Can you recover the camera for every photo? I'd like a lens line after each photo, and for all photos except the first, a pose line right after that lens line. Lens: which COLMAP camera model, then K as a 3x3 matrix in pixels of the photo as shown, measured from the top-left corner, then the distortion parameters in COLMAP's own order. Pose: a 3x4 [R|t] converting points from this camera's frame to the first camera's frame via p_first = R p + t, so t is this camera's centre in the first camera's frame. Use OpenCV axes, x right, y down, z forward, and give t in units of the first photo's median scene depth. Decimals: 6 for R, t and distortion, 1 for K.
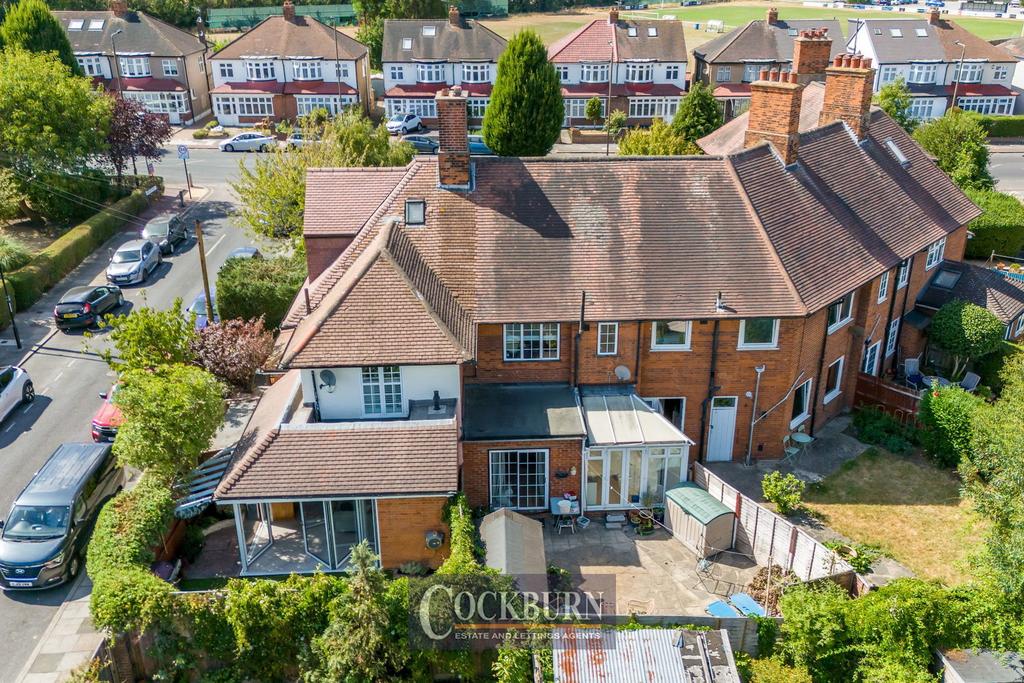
lens RADIAL K [[908.3, 0, 523.3], [0, 908.3, 356.9], [0, 0, 1]] dist [0.100637, -0.123755]
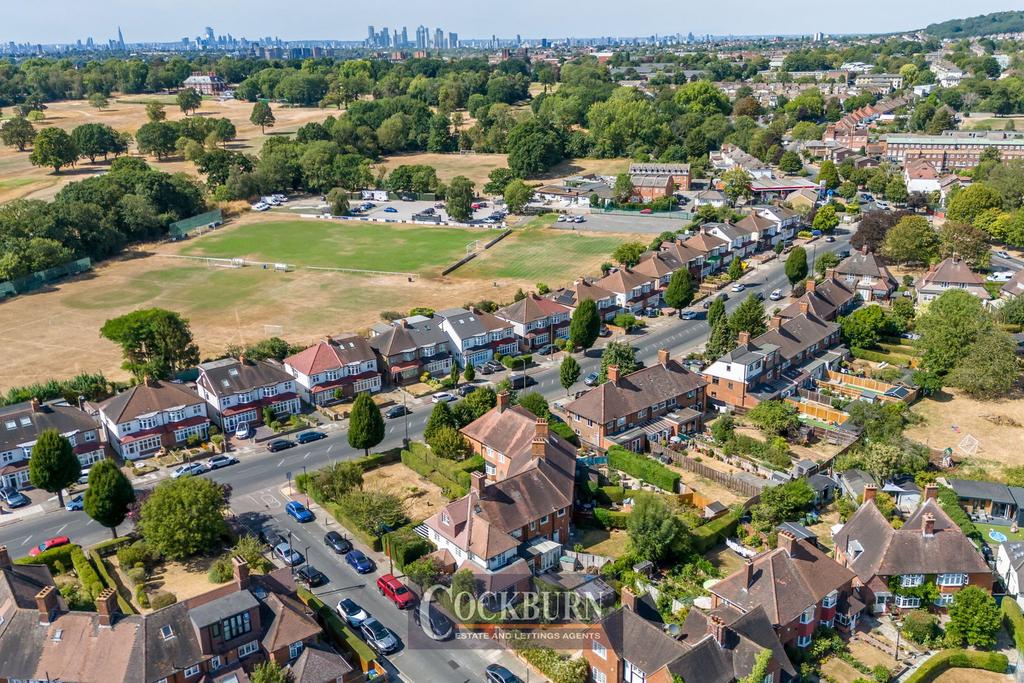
lens RADIAL K [[908.3, 0, 523.3], [0, 908.3, 356.9], [0, 0, 1]] dist [0.100637, -0.123755]
pose [[0.803354, -0.220480, 0.553183, -1.808177], [0.271783, 0.962294, -0.011156, -0.635938], [-0.529865, 0.159308, 0.832985, -2.149858]]
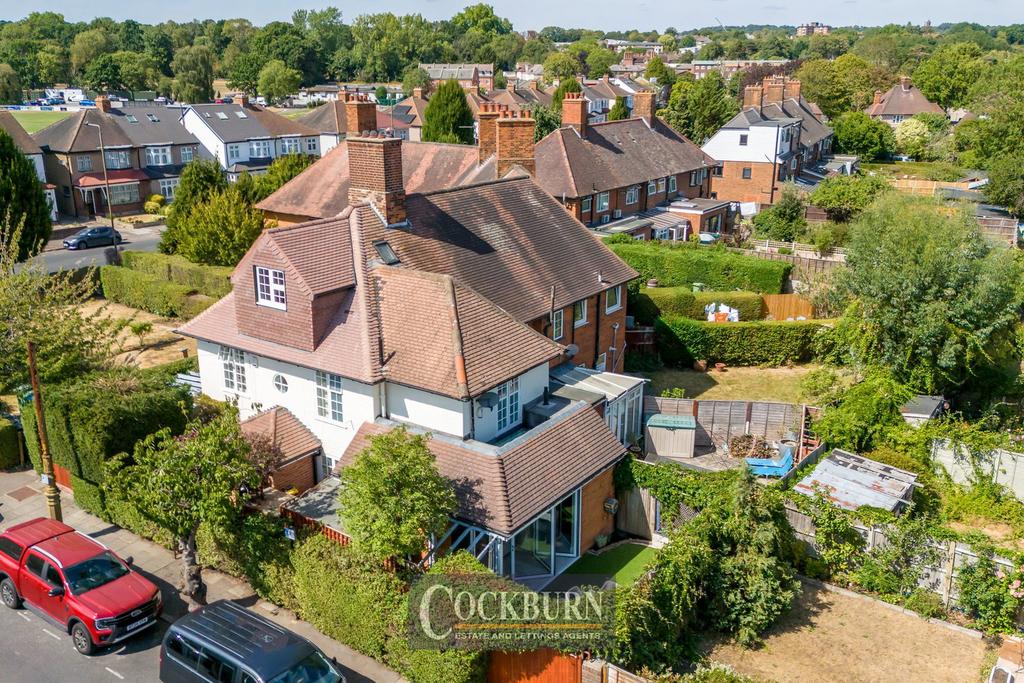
lens RADIAL K [[908.3, 0, 523.3], [0, 908.3, 356.9], [0, 0, 1]] dist [0.100637, -0.123755]
pose [[0.609423, -0.248021, 0.753053, -0.800875], [0.324795, 0.944553, 0.048245, -0.050090], [-0.723264, 0.215186, 0.656189, 0.257489]]
